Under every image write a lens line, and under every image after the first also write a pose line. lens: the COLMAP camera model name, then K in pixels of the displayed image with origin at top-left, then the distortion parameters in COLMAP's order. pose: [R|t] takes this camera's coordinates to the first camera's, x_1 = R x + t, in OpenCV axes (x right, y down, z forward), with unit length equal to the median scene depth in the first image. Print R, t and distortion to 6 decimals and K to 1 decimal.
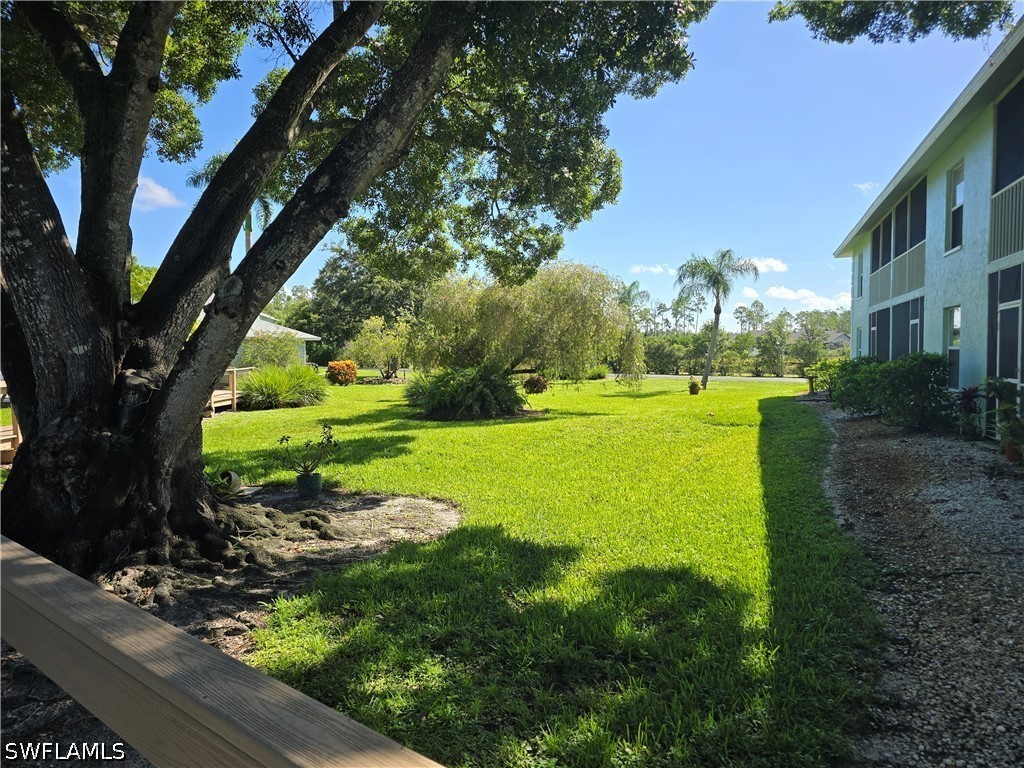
lens RADIAL K [[708.1, 0, 512.0], [0, 708.1, 384.0], [0, 0, 1]] dist [0.068586, -0.070254]
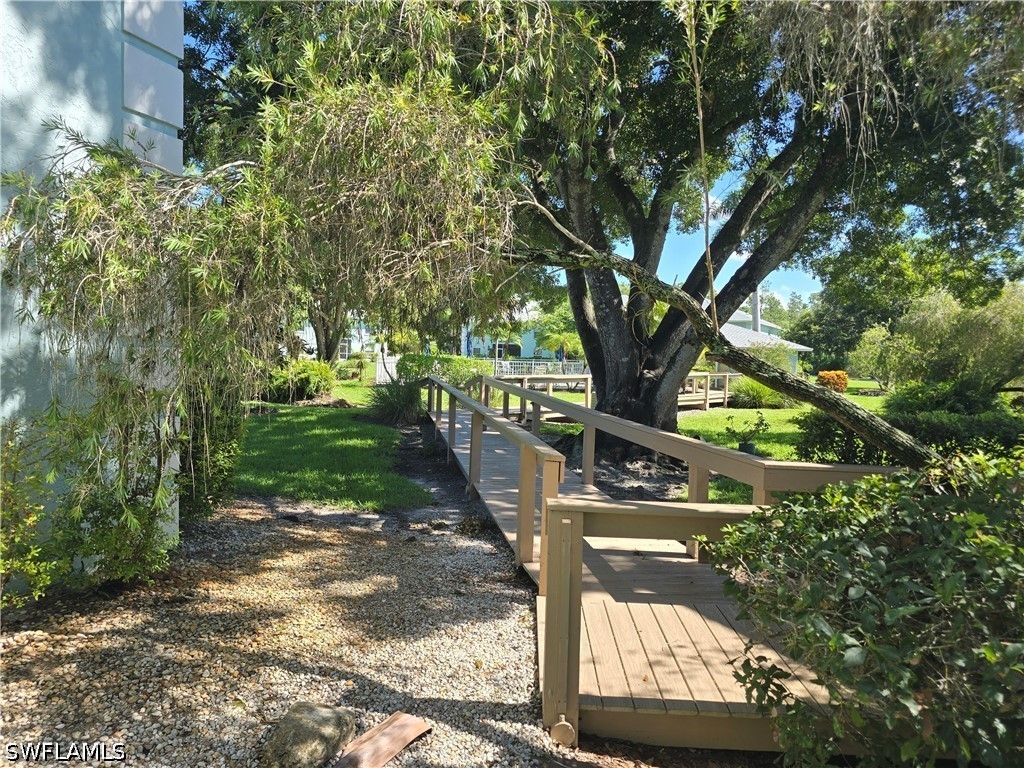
lens RADIAL K [[708.1, 0, 512.0], [0, 708.1, 384.0], [0, 0, 1]] dist [0.068586, -0.070254]
pose [[0.769639, 0.053506, -0.636233, 0.164855], [-0.059927, 0.998137, 0.011450, 0.006912], [0.635661, 0.029315, 0.771412, -0.284607]]
